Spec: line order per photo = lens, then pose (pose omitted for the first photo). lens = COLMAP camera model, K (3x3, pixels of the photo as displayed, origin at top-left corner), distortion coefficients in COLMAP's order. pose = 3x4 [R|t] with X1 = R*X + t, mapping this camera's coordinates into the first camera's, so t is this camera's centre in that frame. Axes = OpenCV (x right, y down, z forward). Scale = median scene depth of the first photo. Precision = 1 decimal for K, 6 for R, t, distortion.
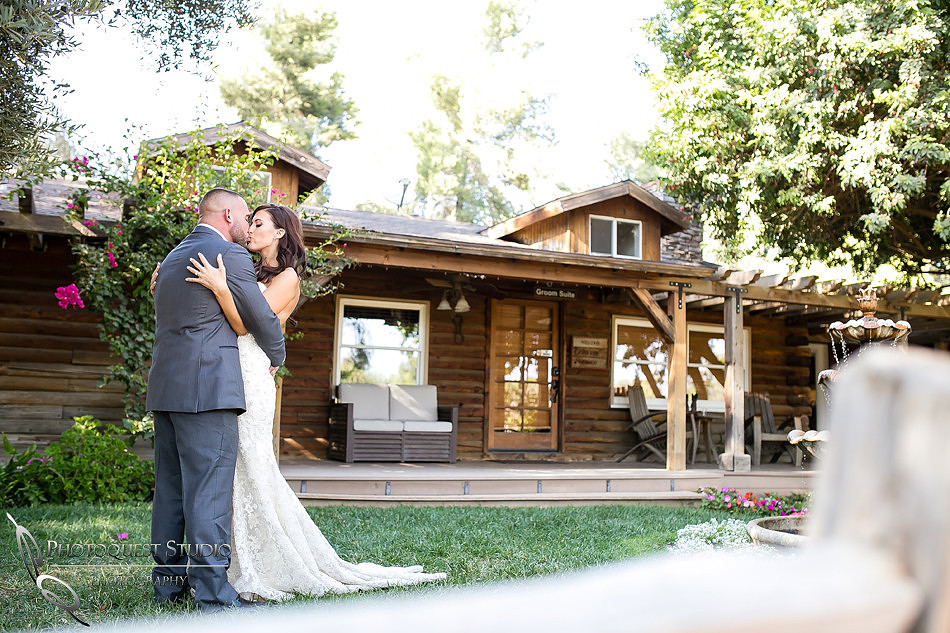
lens RADIAL K [[942.5, 0, 474.2], [0, 942.5, 314.7], [0, 0, 1]] dist [-0.025208, 0.000000]
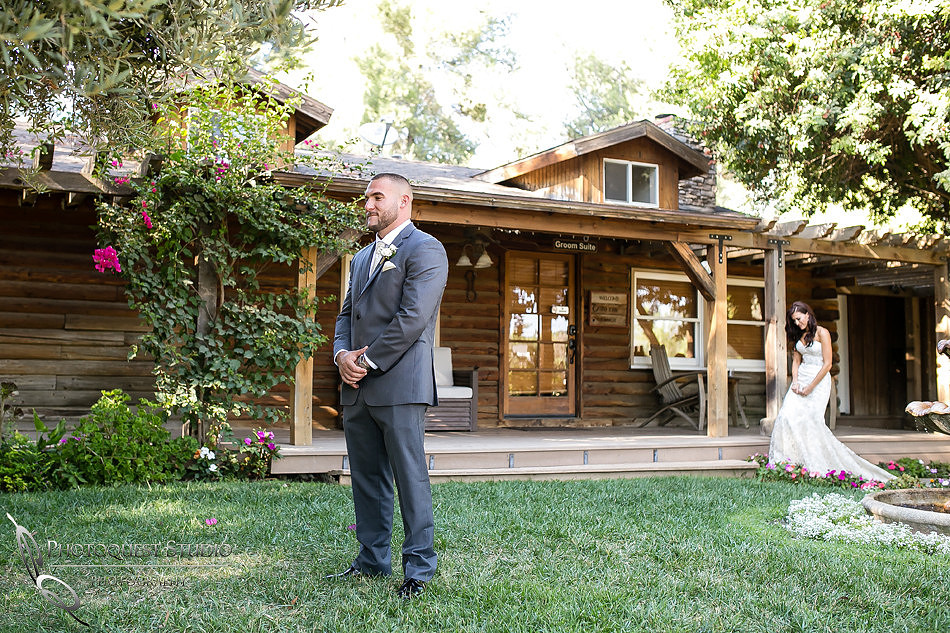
lens RADIAL K [[1055.2, 0, 410.4], [0, 1055.2, 290.0], [0, 0, 1]] dist [-0.033608, 0.000000]
pose [[0.999786, -0.008510, 0.018876, -0.098369], [0.007869, 0.999398, 0.033801, -0.016074], [-0.019152, -0.033645, 0.999250, -0.027896]]
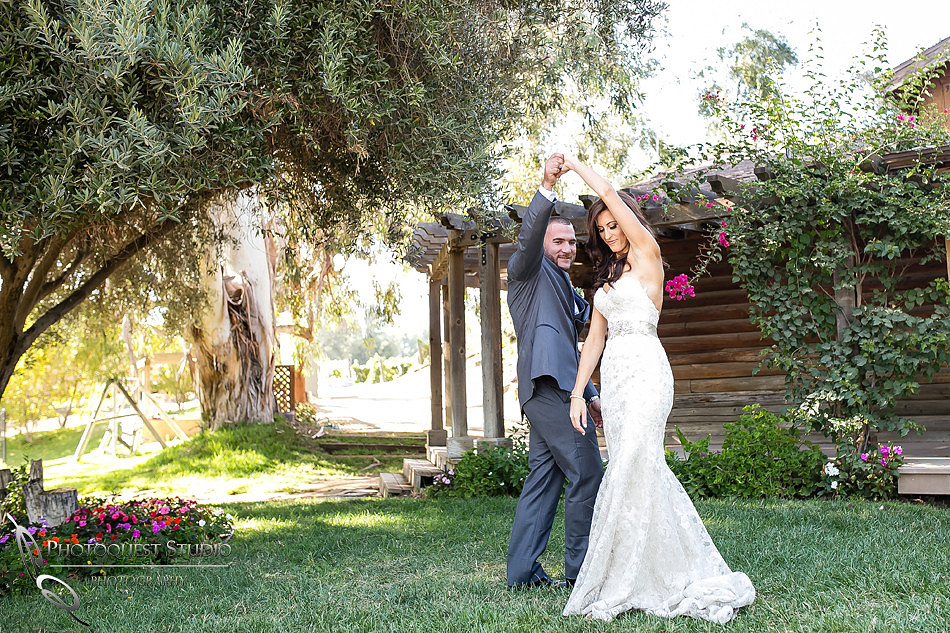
lens RADIAL K [[1121.3, 0, 537.4], [0, 1121.3, 280.1], [0, 0, 1]] dist [0.080056, 0.000000]
pose [[0.543762, -0.131584, -0.828860, 0.295594], [0.152397, 0.986694, -0.056663, 0.010968], [0.825287, -0.095504, 0.556580, 0.141221]]
